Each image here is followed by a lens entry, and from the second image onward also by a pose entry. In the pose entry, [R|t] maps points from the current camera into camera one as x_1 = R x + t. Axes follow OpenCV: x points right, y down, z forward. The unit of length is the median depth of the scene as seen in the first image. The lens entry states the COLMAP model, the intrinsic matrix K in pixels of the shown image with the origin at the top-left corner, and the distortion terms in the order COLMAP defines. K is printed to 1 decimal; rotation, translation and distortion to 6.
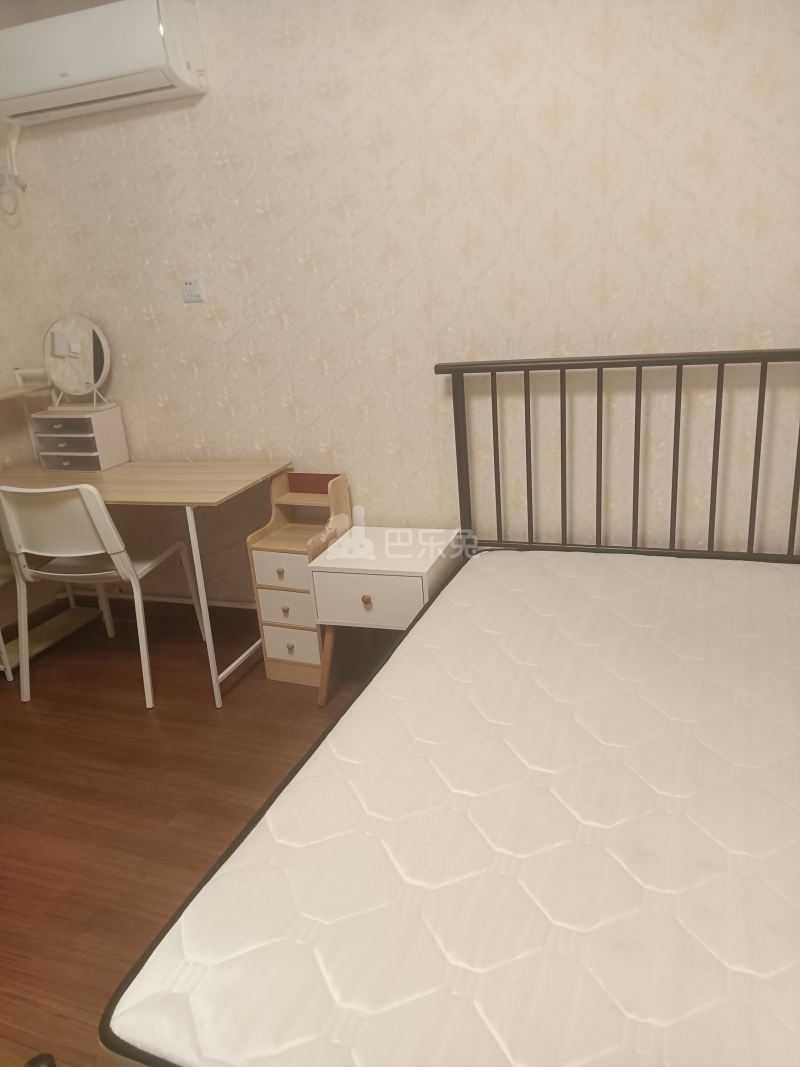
lens RADIAL K [[796.9, 0, 398.6], [0, 796.9, 541.6], [0, 0, 1]] dist [0.042431, -0.042459]
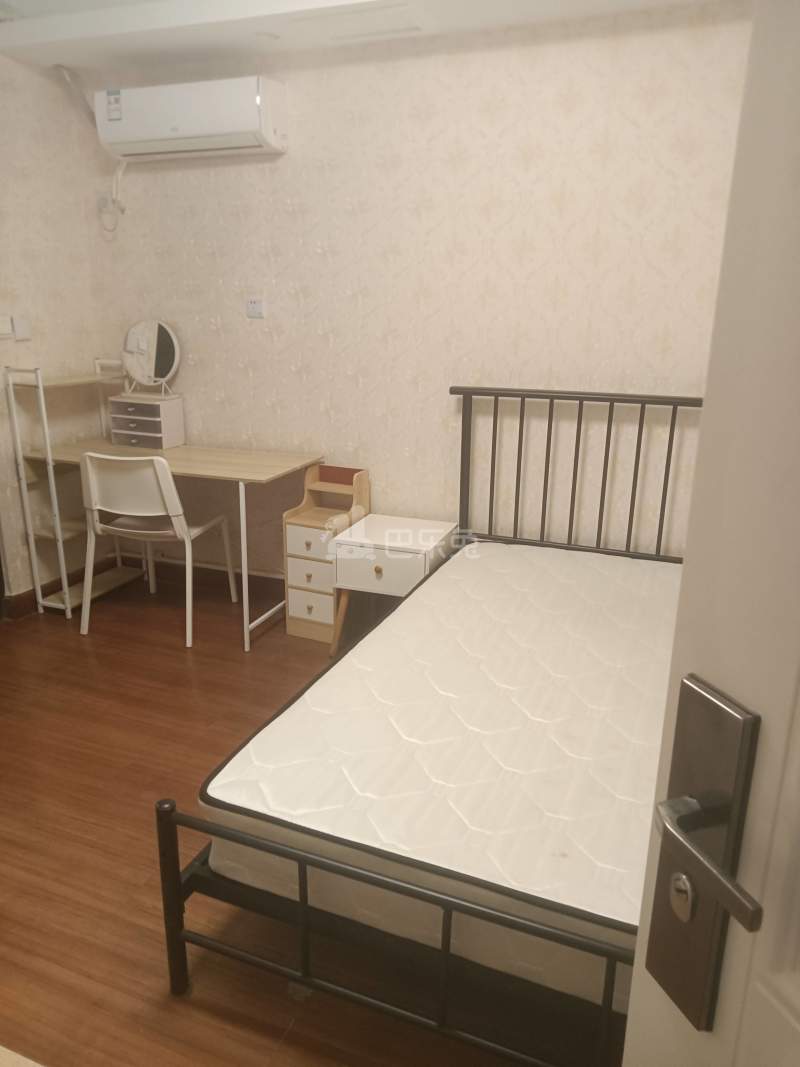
lens RADIAL K [[796.9, 0, 398.2], [0, 796.9, 541.0], [0, 0, 1]] dist [0.042431, -0.042459]
pose [[0.995835, 0.090726, 0.009072, -0.023281], [-0.090407, 0.995423, -0.030991, 0.059539], [-0.011842, 0.030042, 0.999479, -0.218448]]
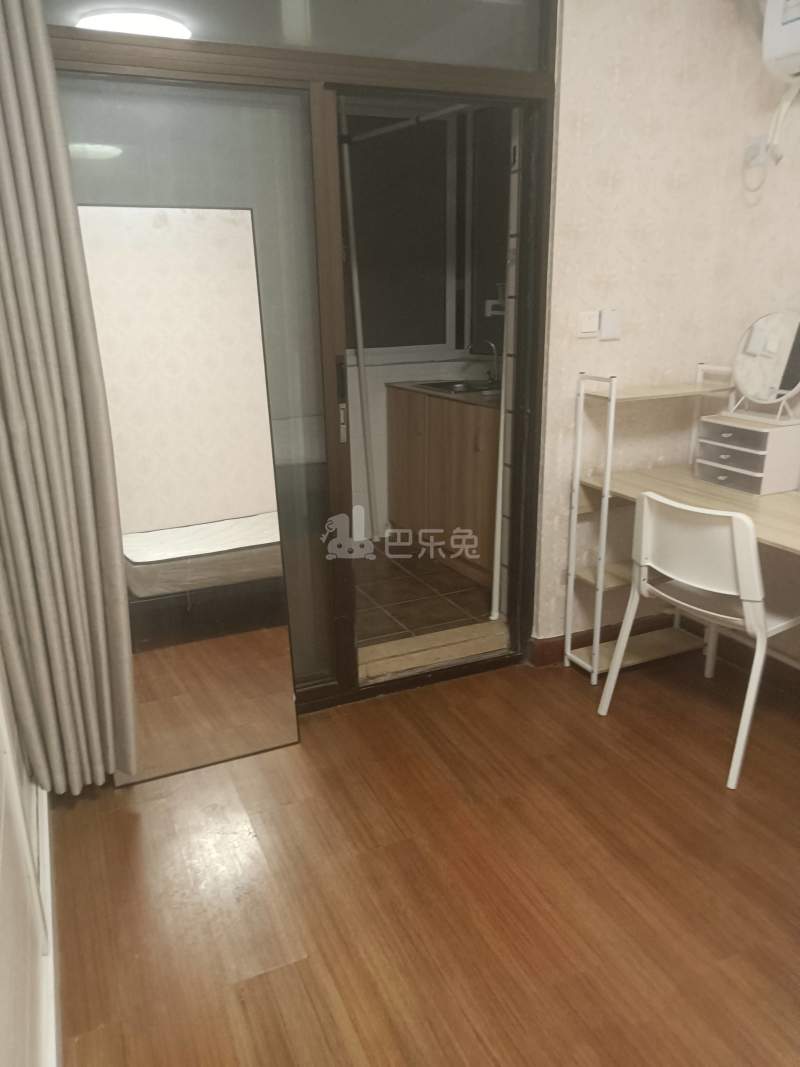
lens RADIAL K [[796.9, 0, 379.6], [0, 796.9, 546.3], [0, 0, 1]] dist [0.042431, -0.042459]
pose [[0.699836, 0.279674, -0.657276, -0.090508], [-0.263148, 0.956392, 0.126762, -0.043941], [0.664065, 0.084248, 0.742913, 0.120804]]
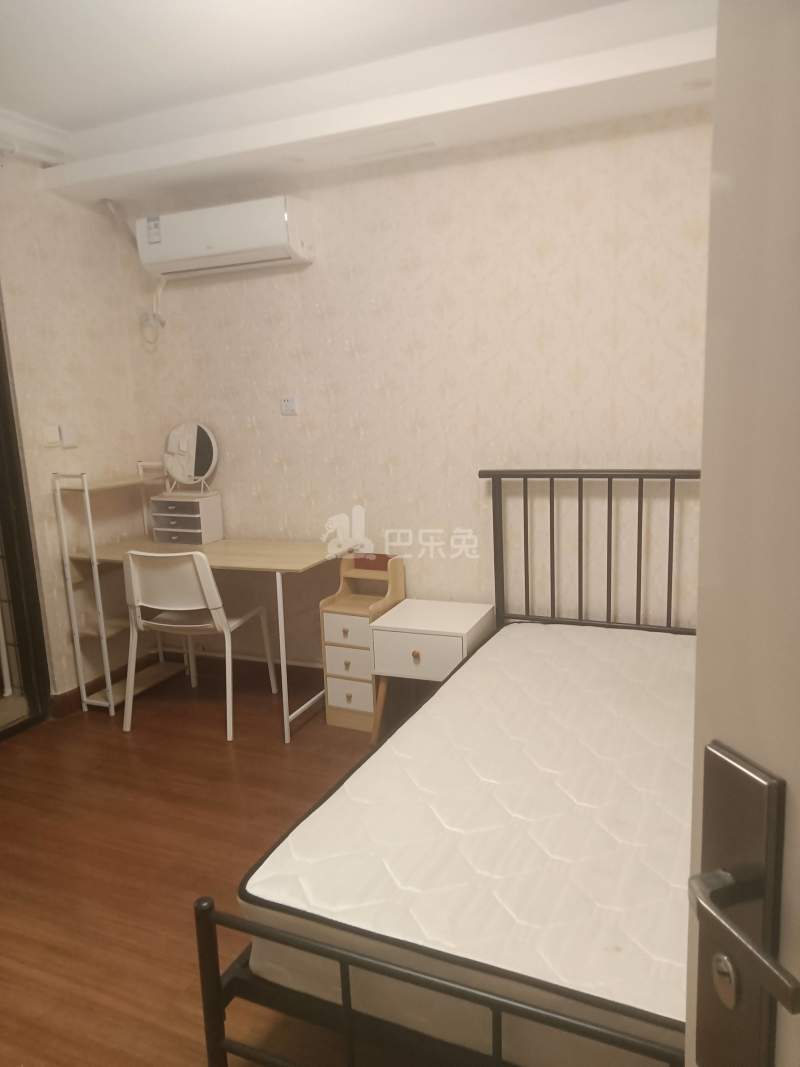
lens RADIAL K [[796.9, 0, 397.1], [0, 796.9, 539.1], [0, 0, 1]] dist [0.042431, -0.042459]
pose [[0.997644, 0.046785, -0.050186, -0.014809], [-0.053293, 0.989089, -0.137344, 0.062325], [0.043212, 0.139695, 0.989251, -0.225001]]
